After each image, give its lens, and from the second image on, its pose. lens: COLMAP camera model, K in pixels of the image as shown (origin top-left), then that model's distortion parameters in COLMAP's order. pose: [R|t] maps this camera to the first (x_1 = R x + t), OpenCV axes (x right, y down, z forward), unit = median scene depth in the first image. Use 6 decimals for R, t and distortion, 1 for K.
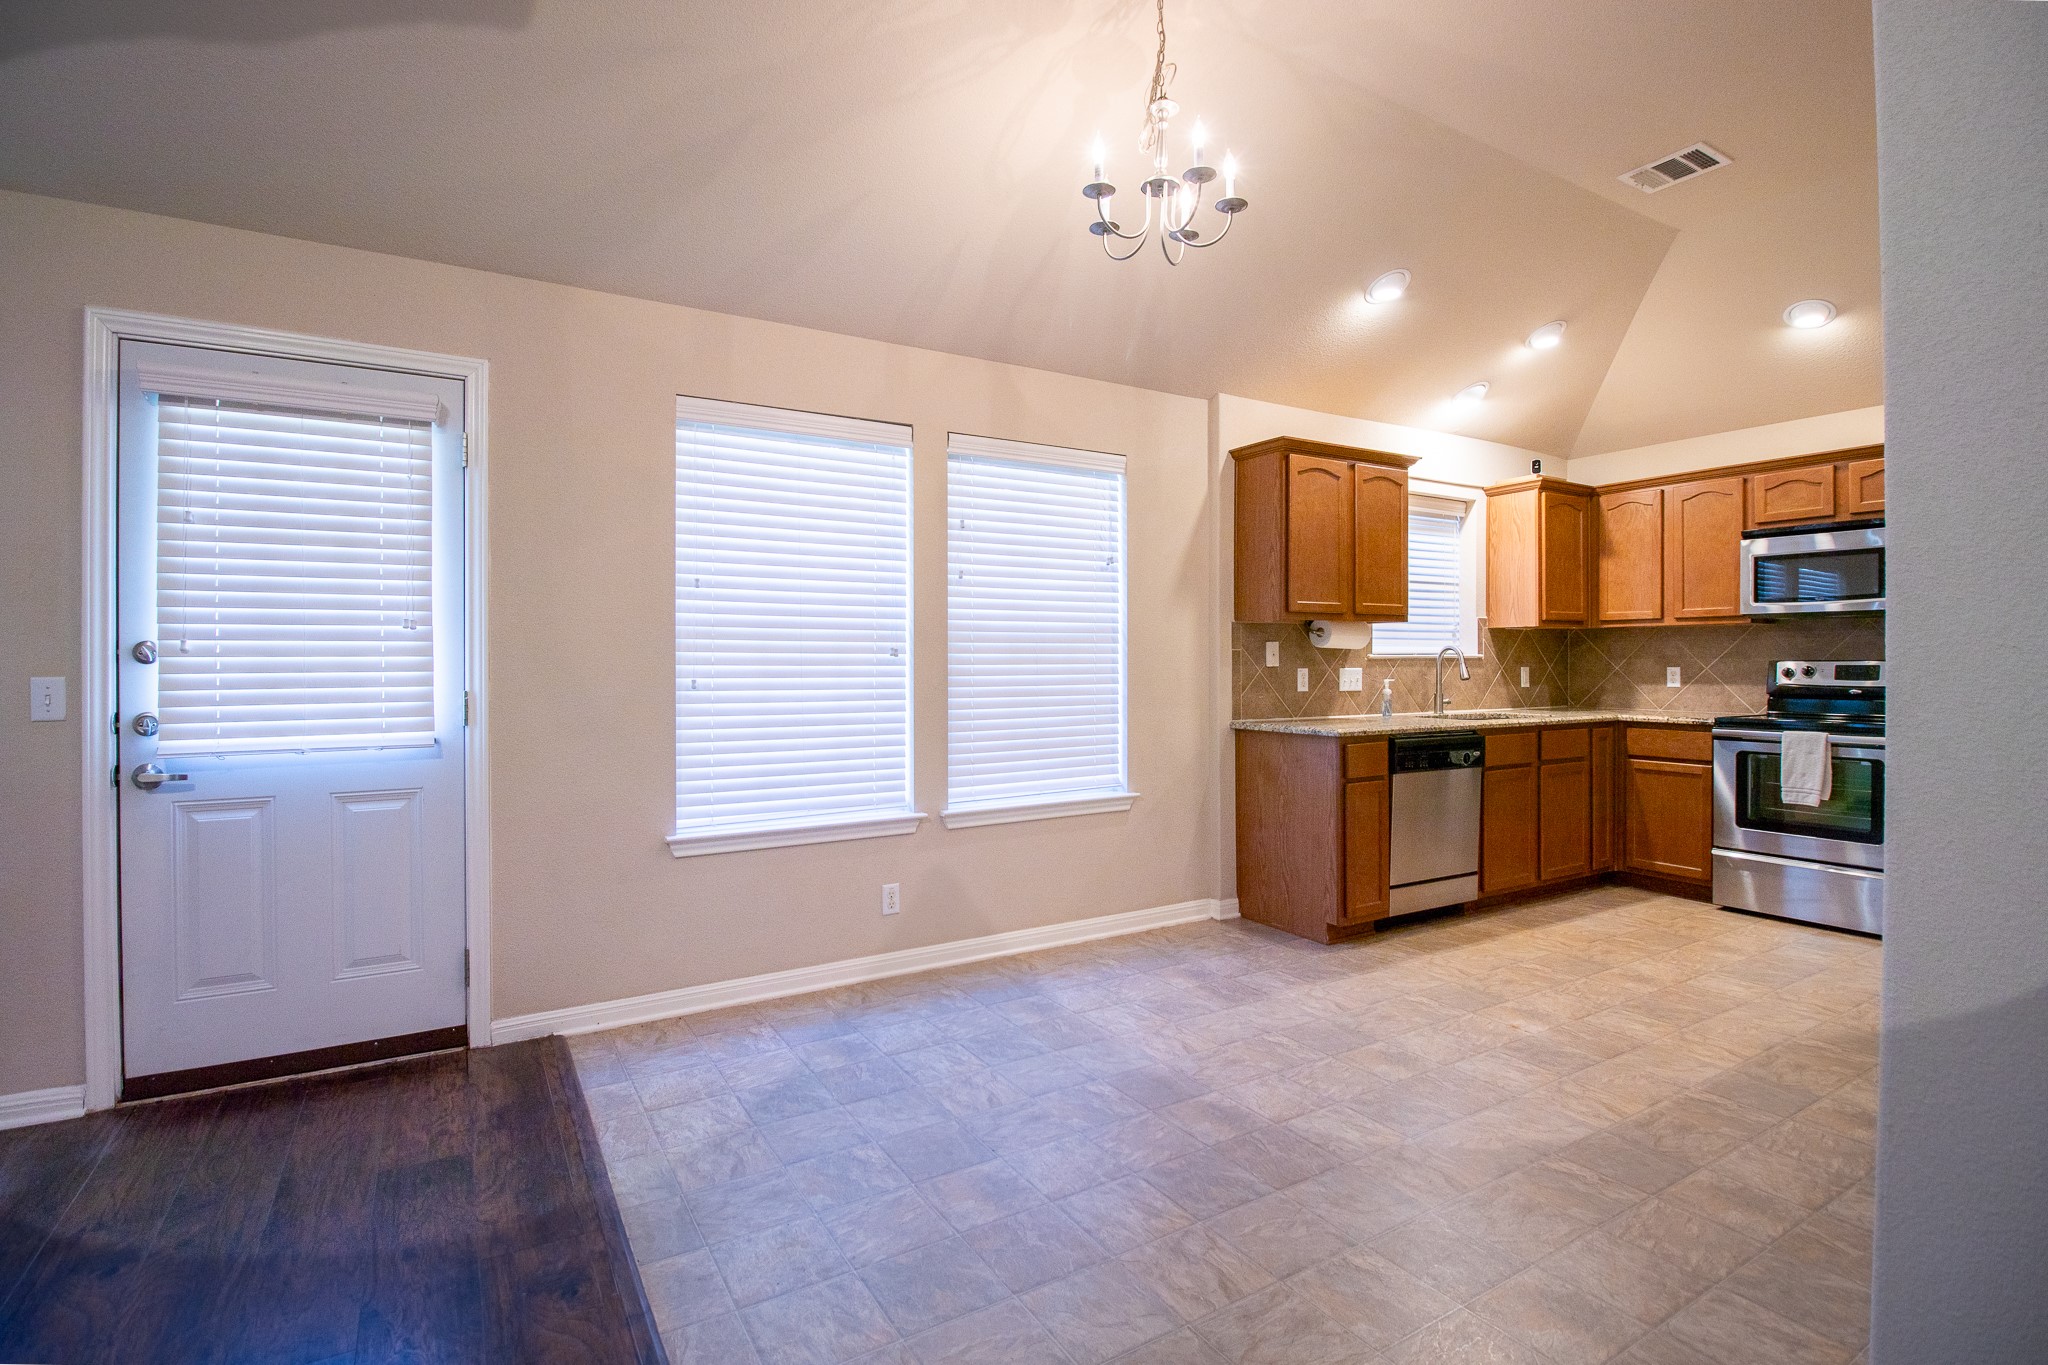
lens RADIAL K [[946.7, 0, 1023.2], [0, 946.7, 665.7], [0, 0, 1]] dist [-0.002404, -0.012321]
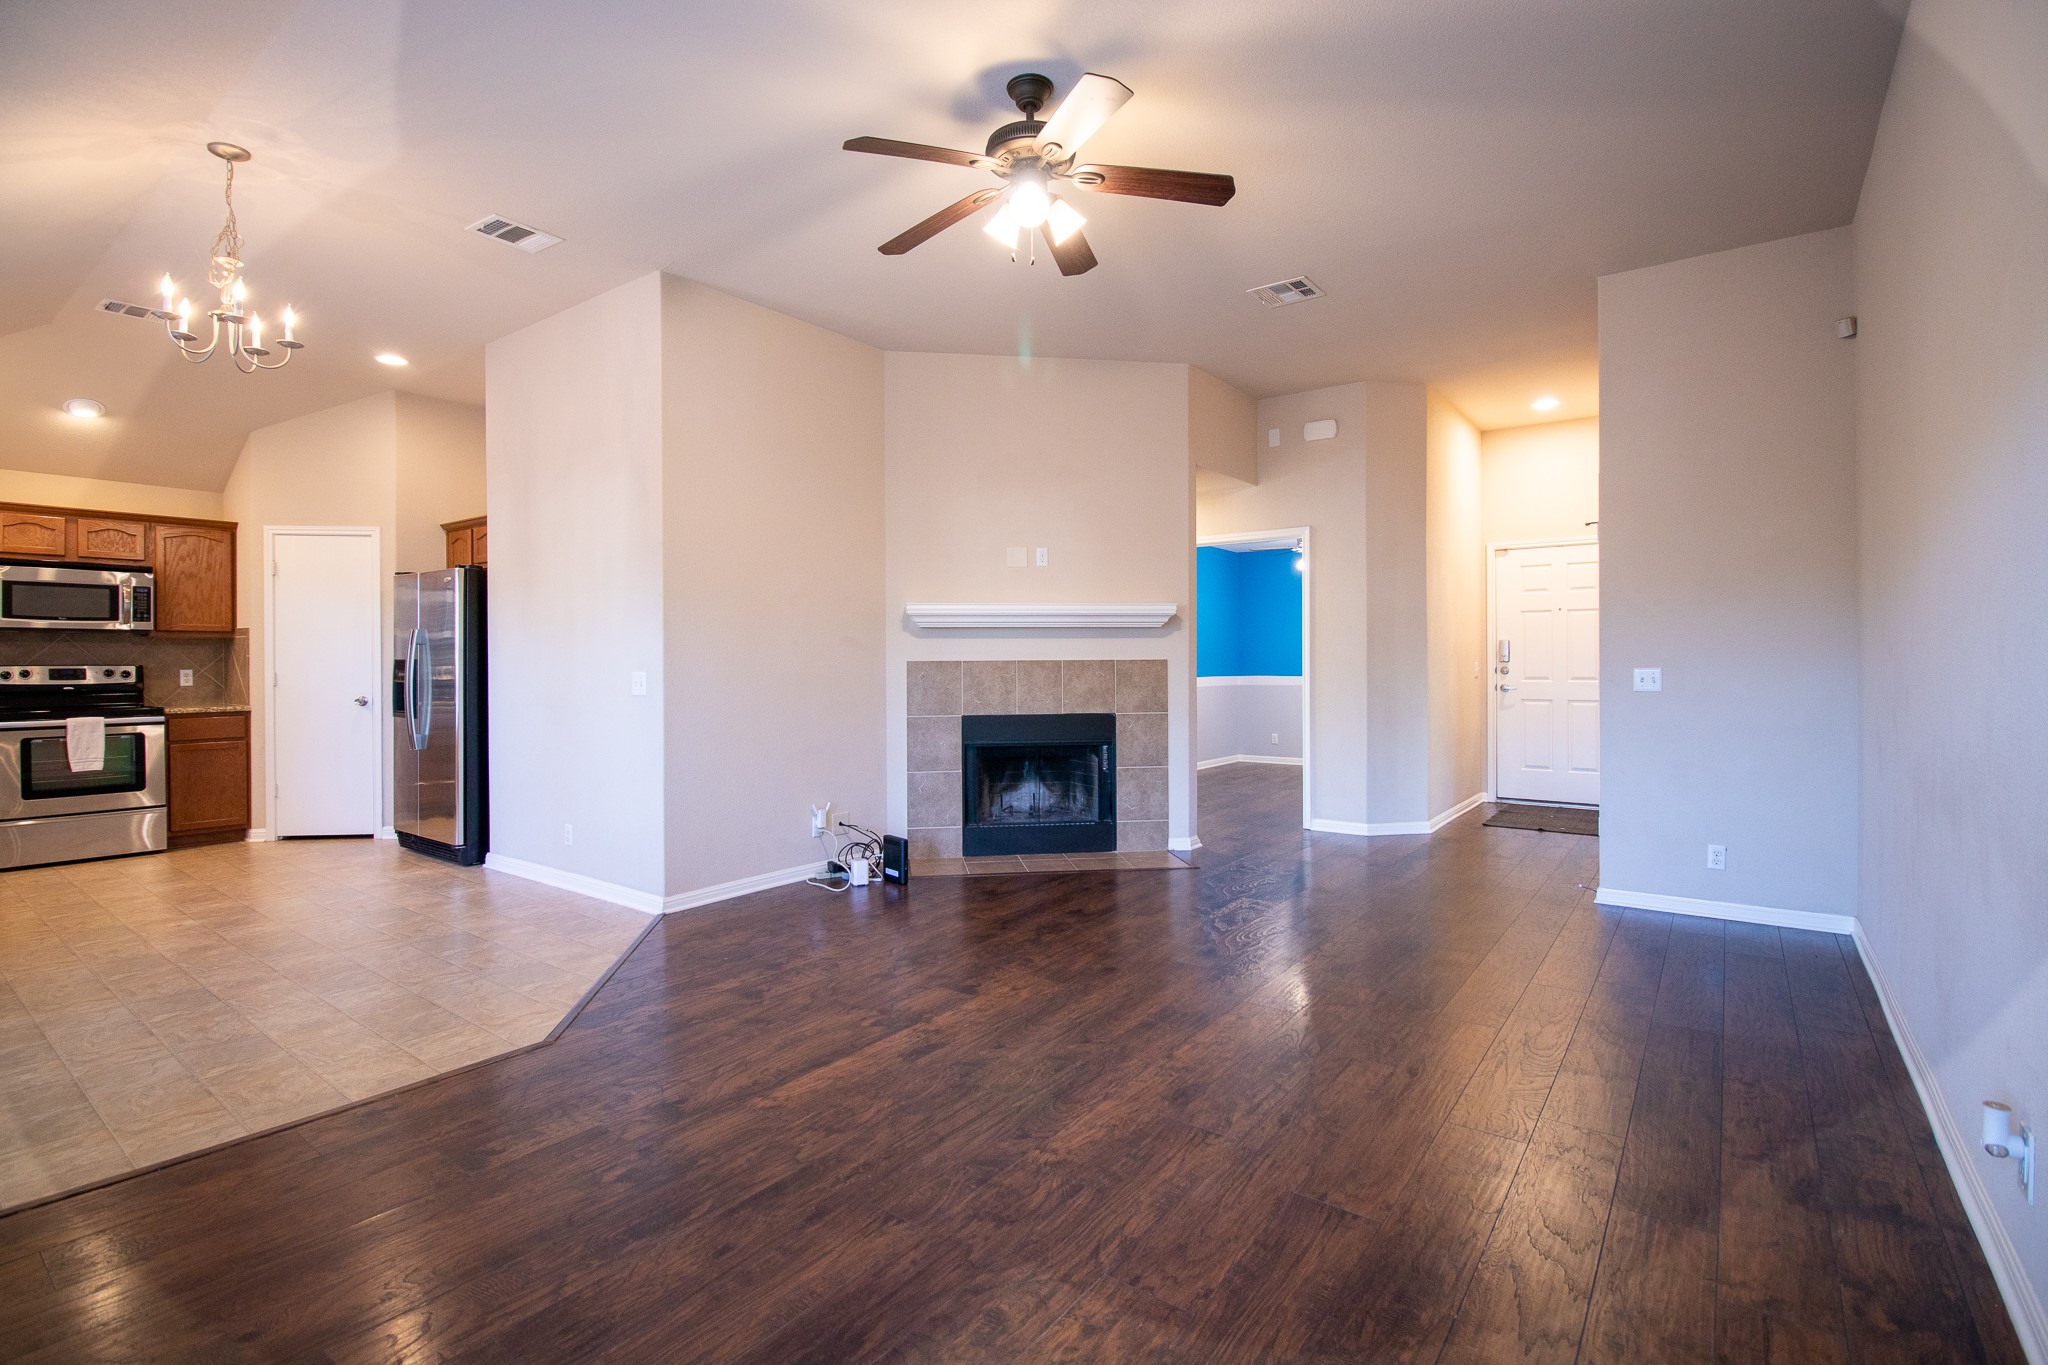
lens RADIAL K [[946.7, 0, 1031.0], [0, 946.7, 667.5], [0, 0, 1]] dist [-0.002404, -0.012321]
pose [[-0.388804, -0.003978, 0.921312, -0.874639], [0.006738, 0.999952, 0.007161, -0.002606], [-0.921296, 0.008992, -0.388759, 0.254249]]
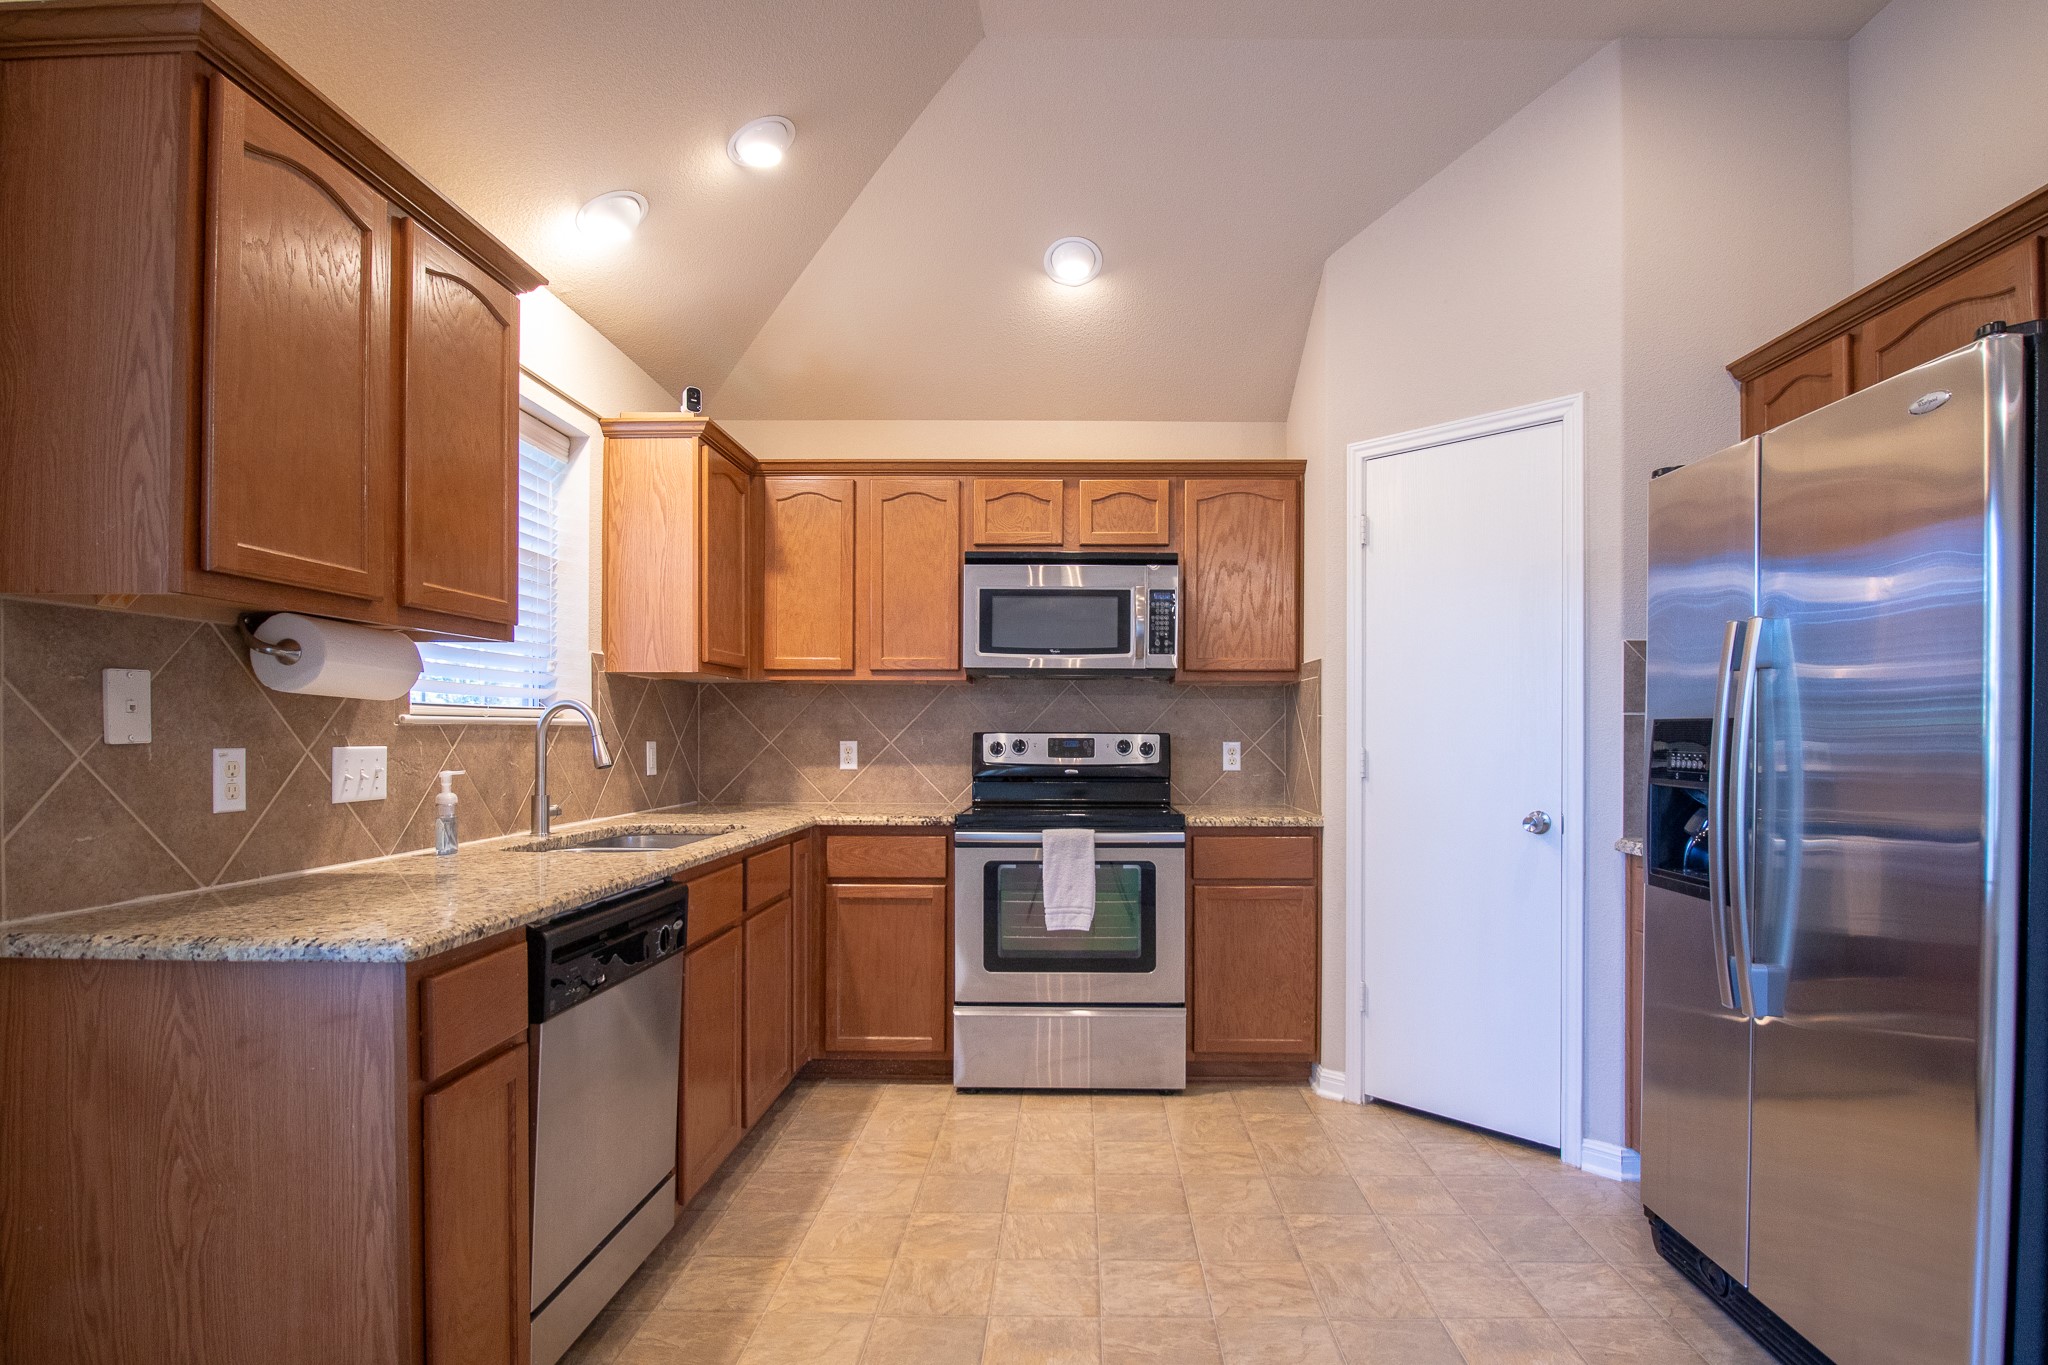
lens RADIAL K [[1051.6, 0, 1066.9], [0, 1051.6, 735.4], [0, 0, 1]] dist [-0.008097, -0.004881]
pose [[0.518724, 0.001802, 0.854940, 0.126624], [0.000479, 0.999997, -0.002399, -0.000939], [-0.854942, 0.001654, 0.518722, 0.546719]]
